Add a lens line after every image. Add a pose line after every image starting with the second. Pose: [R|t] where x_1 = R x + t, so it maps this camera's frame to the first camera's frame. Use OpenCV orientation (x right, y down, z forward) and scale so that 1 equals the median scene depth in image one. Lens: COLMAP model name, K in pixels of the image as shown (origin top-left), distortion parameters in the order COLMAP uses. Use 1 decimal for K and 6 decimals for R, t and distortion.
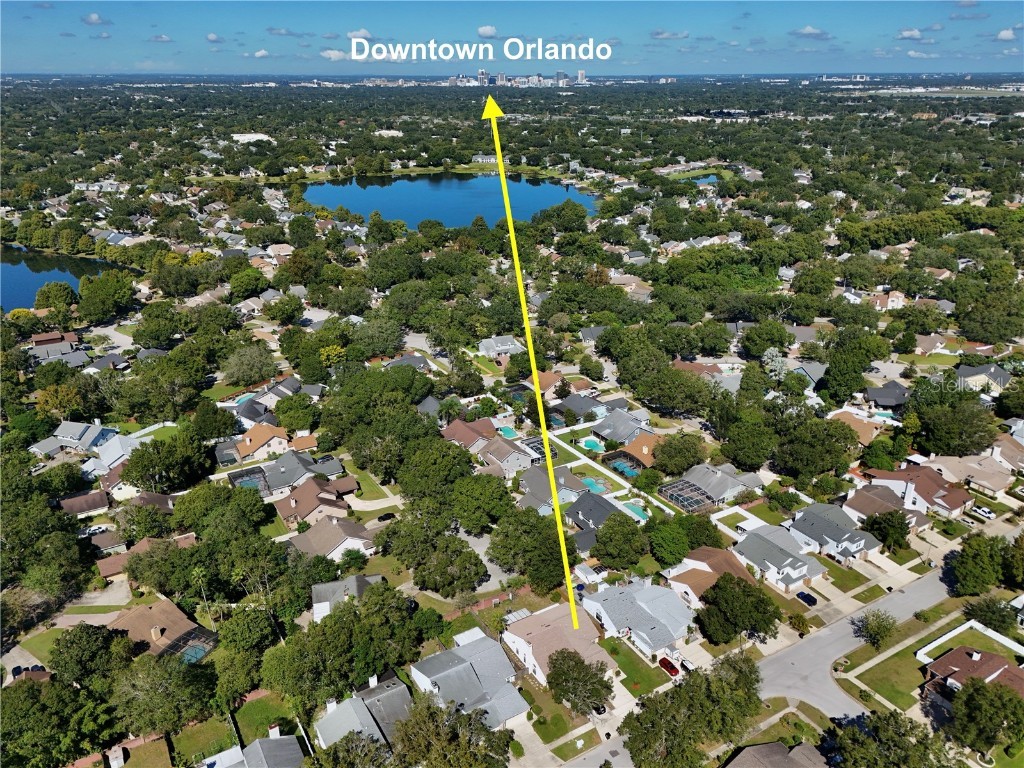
lens RADIAL K [[753.6, 0, 514.4], [0, 753.6, 386.1], [0, 0, 1]] dist [0.084261, -0.085676]
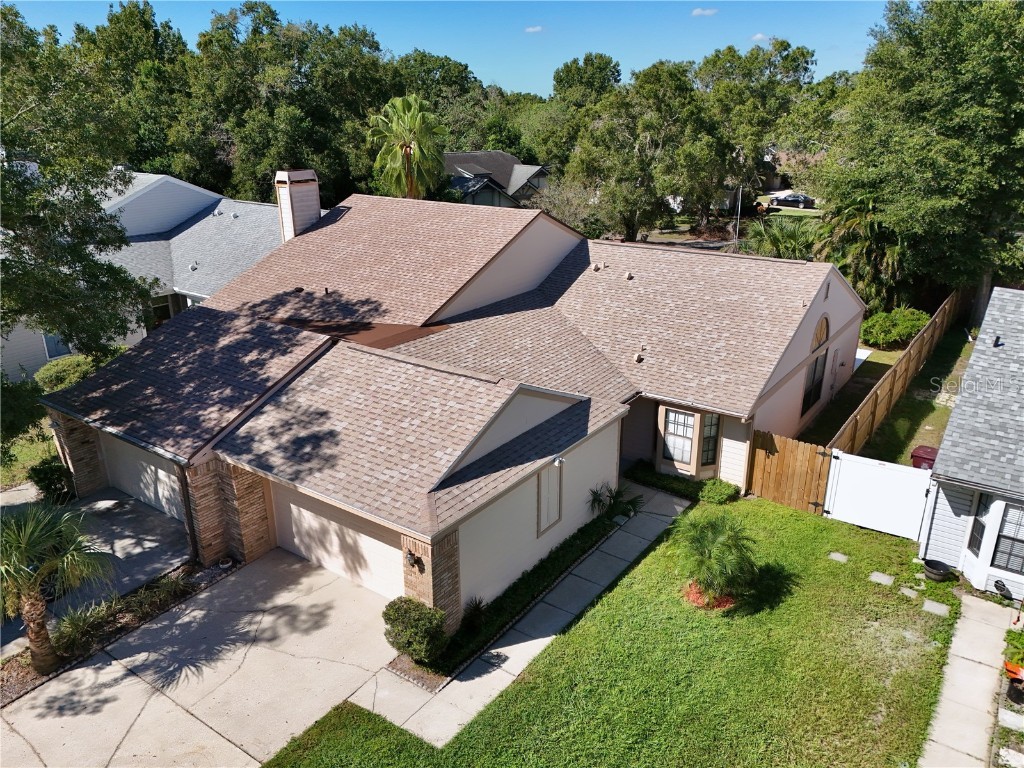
lens RADIAL K [[753.6, 0, 514.4], [0, 753.6, 386.1], [0, 0, 1]] dist [0.084261, -0.085676]
pose [[0.397783, 0.316645, -0.861107, 0.143001], [-0.347481, 0.920634, 0.178017, 0.229672], [0.849133, 0.228406, 0.476240, 0.666562]]
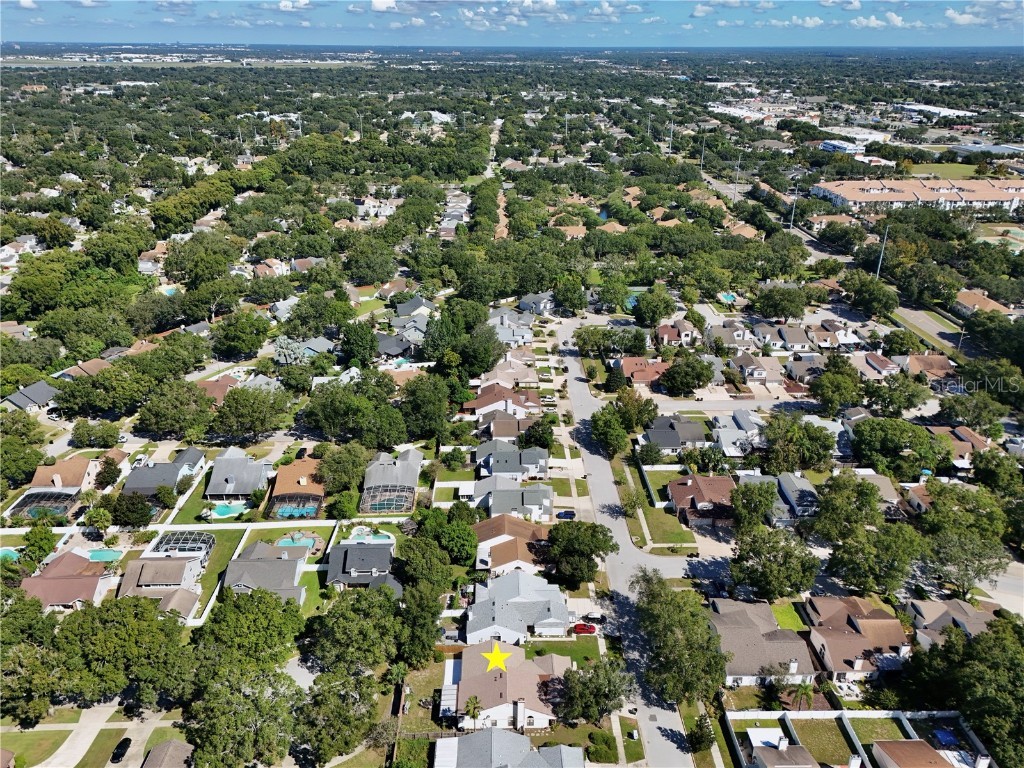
lens RADIAL K [[753.6, 0, 514.4], [0, 753.6, 386.1], [0, 0, 1]] dist [0.084261, -0.085676]
pose [[0.500066, -0.349955, 0.792127, -0.382213], [0.323585, 0.923964, 0.203921, -0.123234], [-0.803260, 0.154347, 0.575283, 0.304979]]
